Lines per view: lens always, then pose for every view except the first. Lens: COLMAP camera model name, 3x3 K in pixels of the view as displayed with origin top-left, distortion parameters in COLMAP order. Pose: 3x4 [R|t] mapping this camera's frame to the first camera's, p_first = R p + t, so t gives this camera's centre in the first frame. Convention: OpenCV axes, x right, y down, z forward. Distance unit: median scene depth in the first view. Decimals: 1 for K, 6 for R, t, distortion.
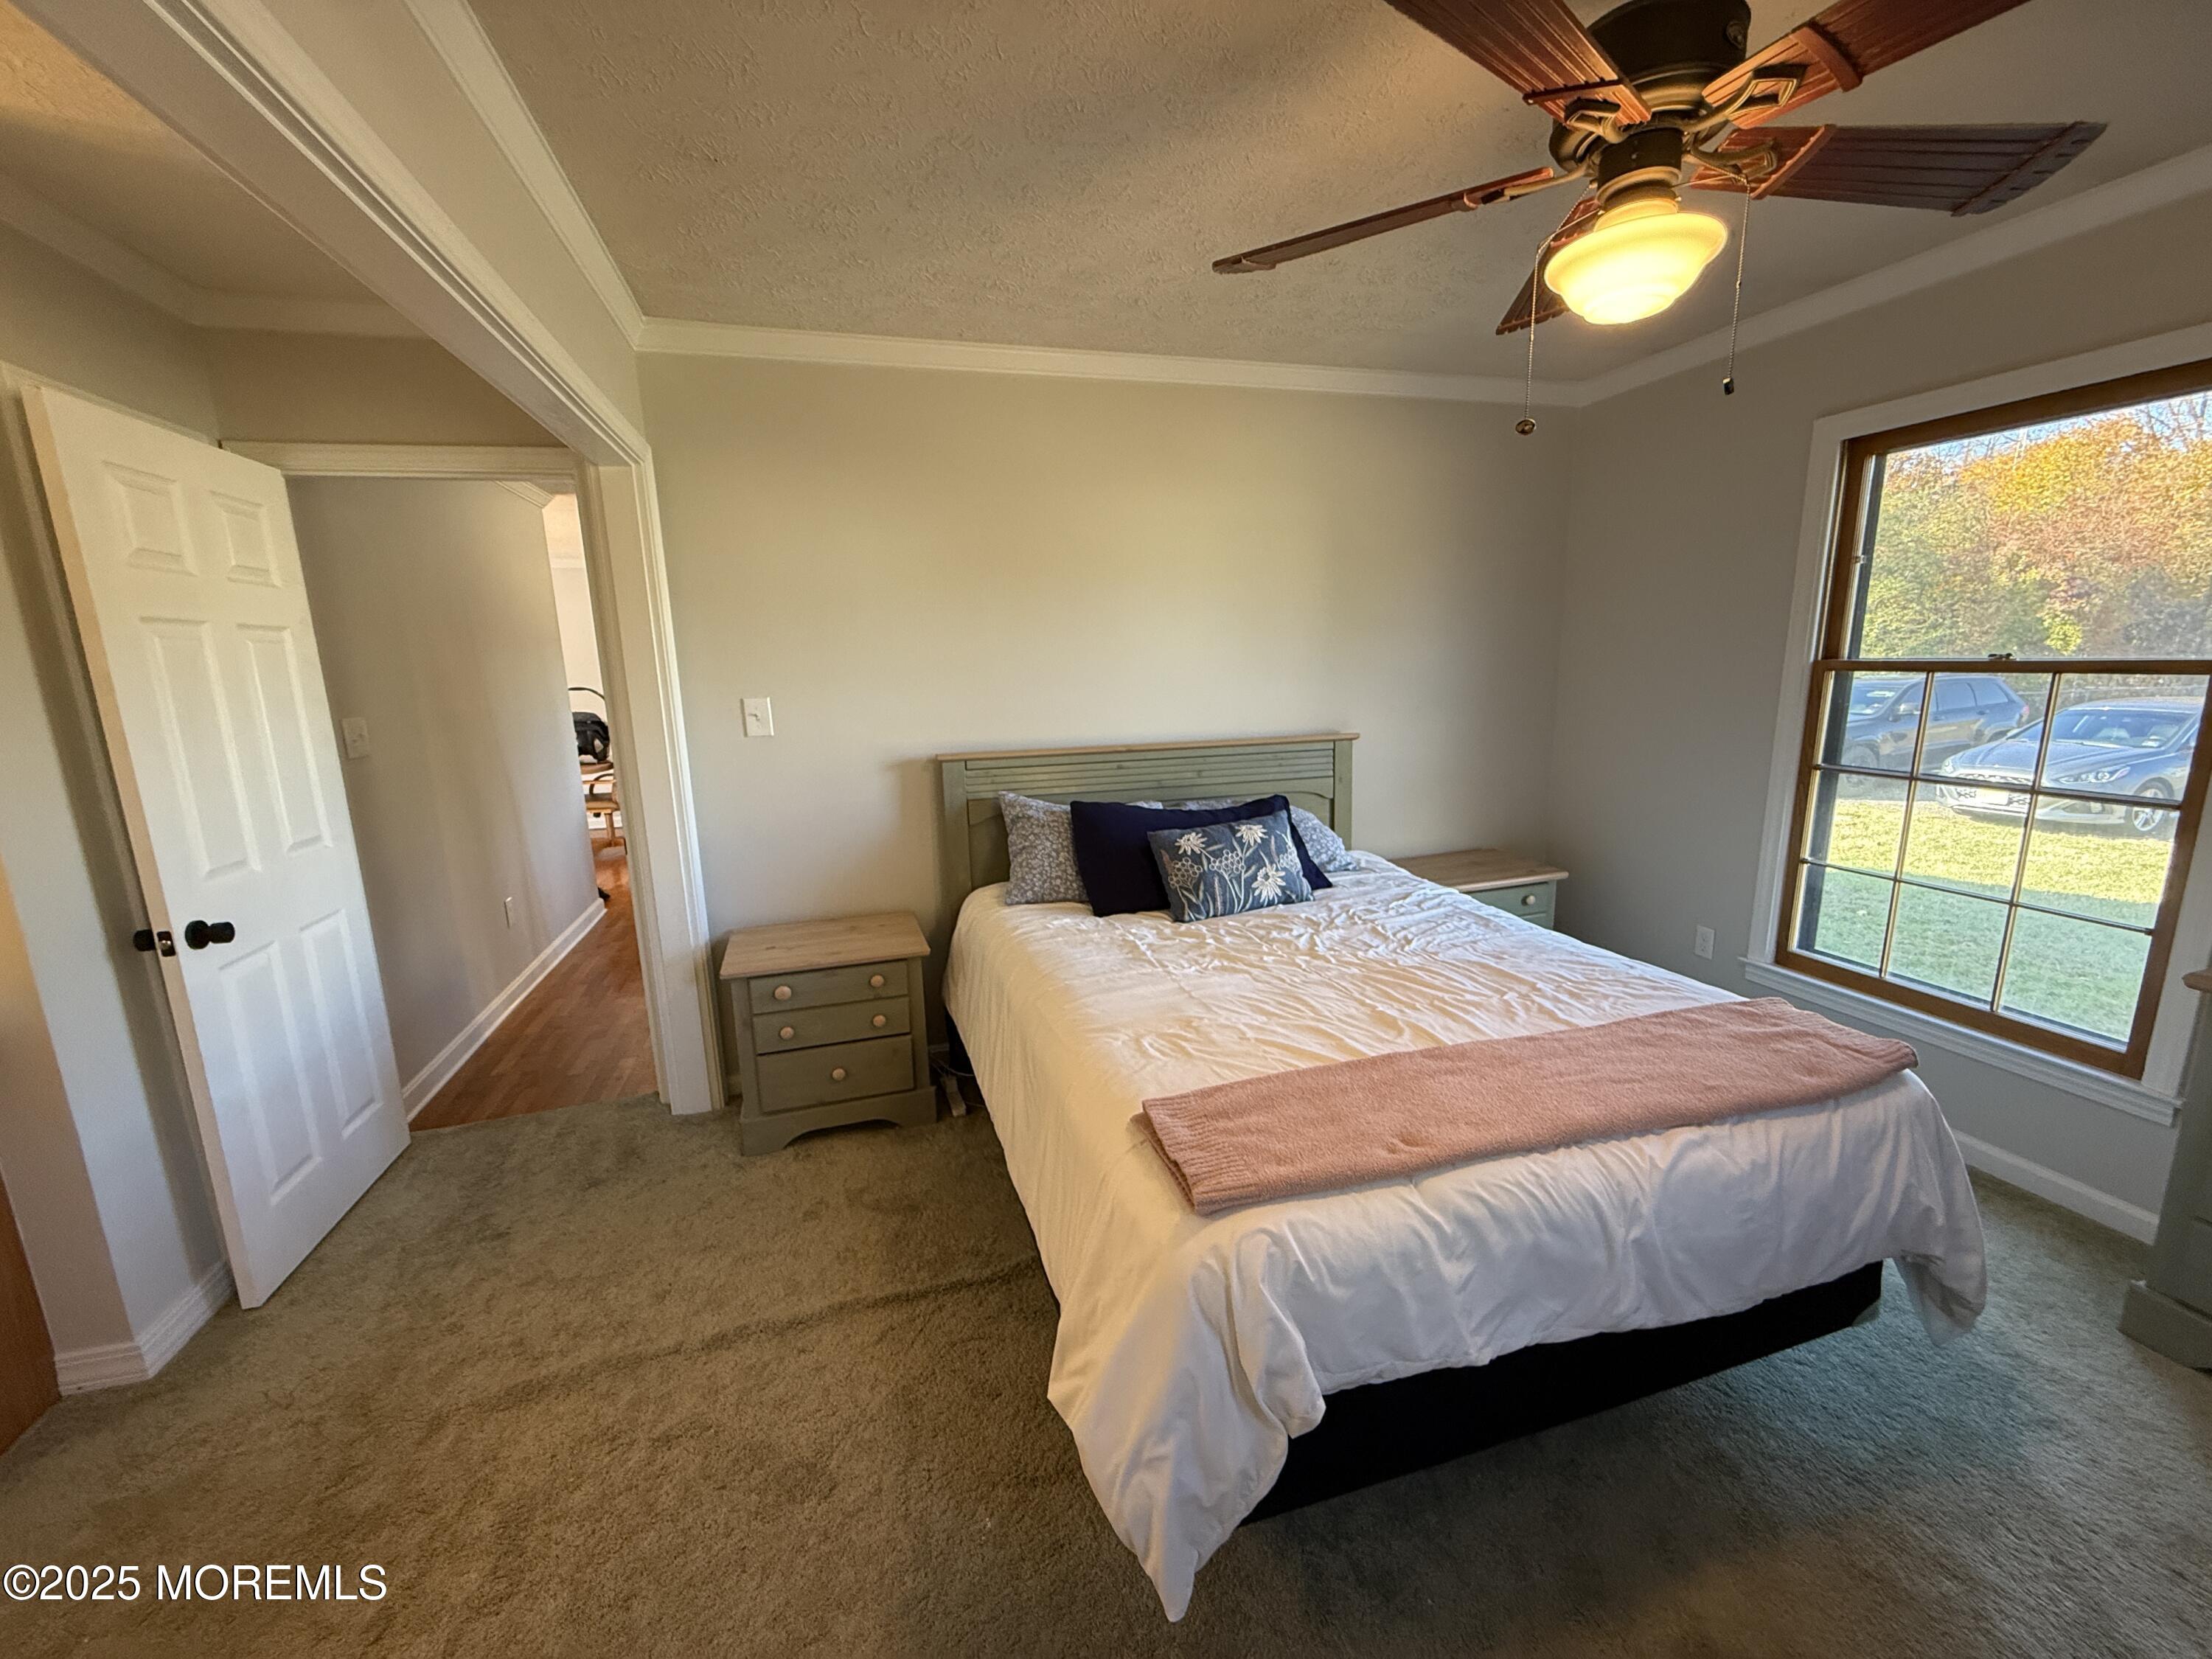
lens RADIAL K [[882.4, 0, 1099.2], [0, 882.4, 825.0], [0, 0, 1]] dist [-0.000657, 0.000771]
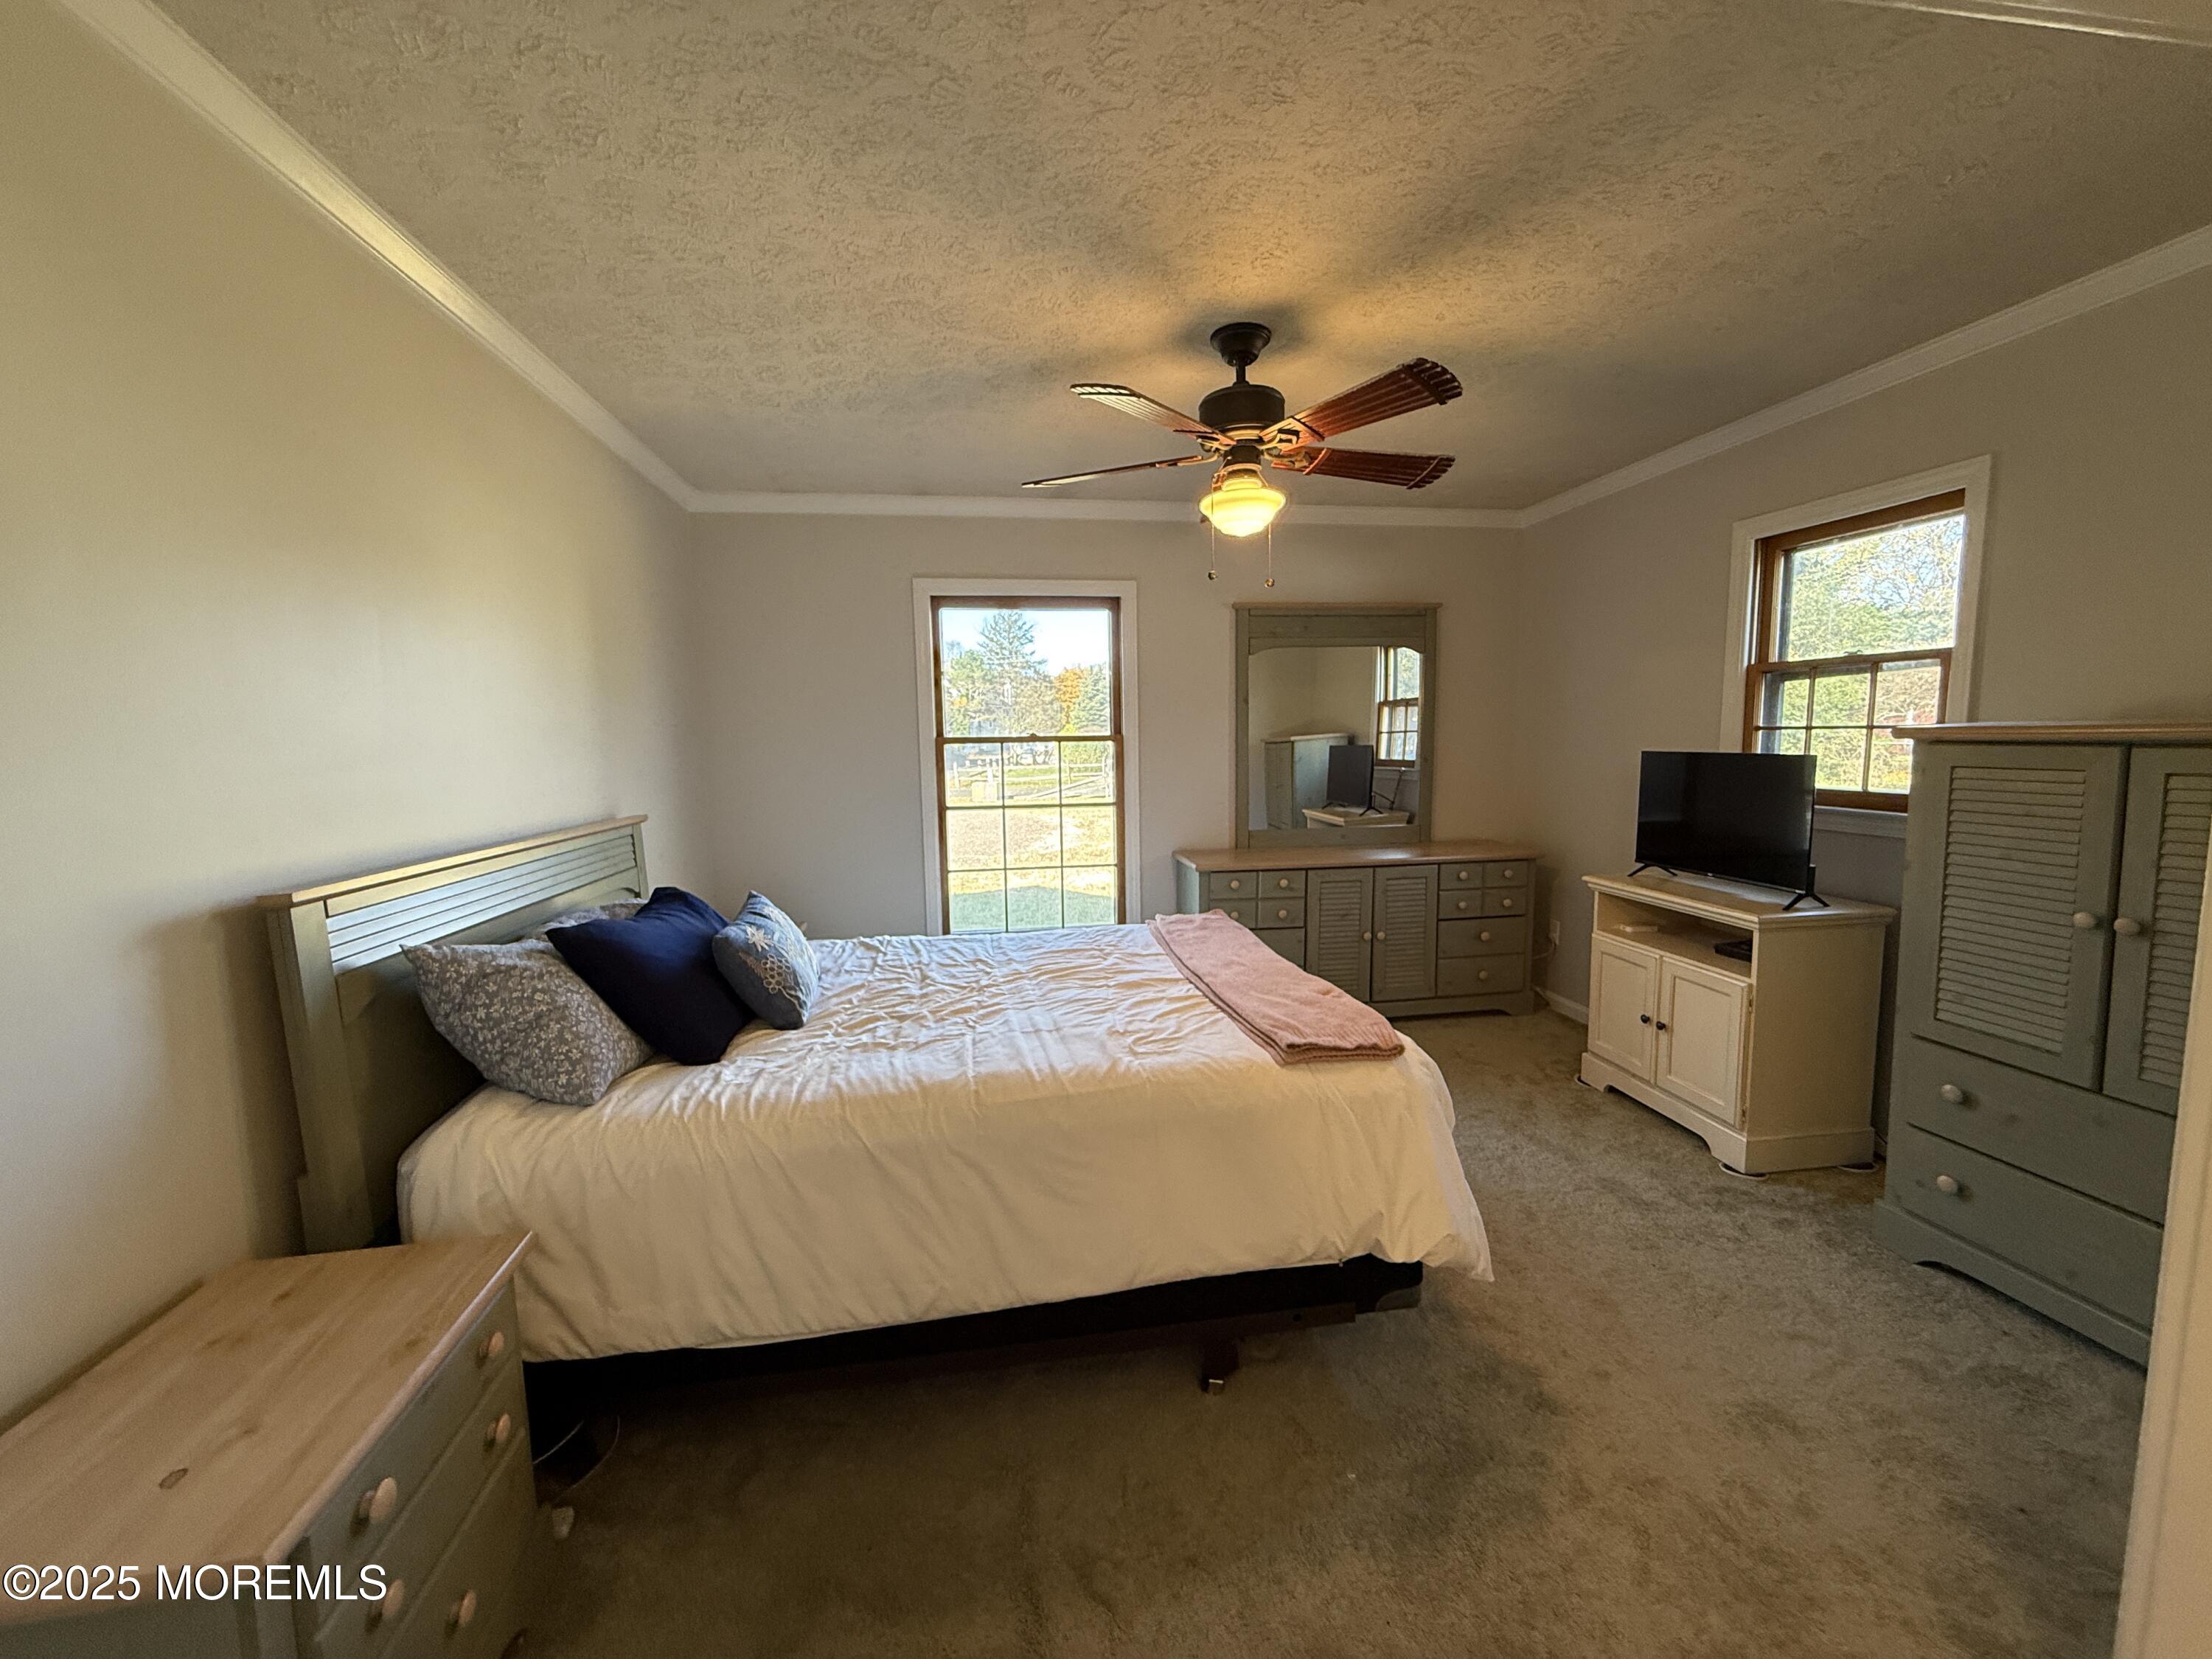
lens RADIAL K [[882.4, 0, 1104.3], [0, 882.4, 833.4], [0, 0, 1]] dist [-0.000657, 0.000771]
pose [[0.126017, -0.081277, 0.988693, -0.741729], [0.200945, 0.978069, 0.054792, -0.060820], [-0.971463, 0.191768, 0.139585, 0.633909]]
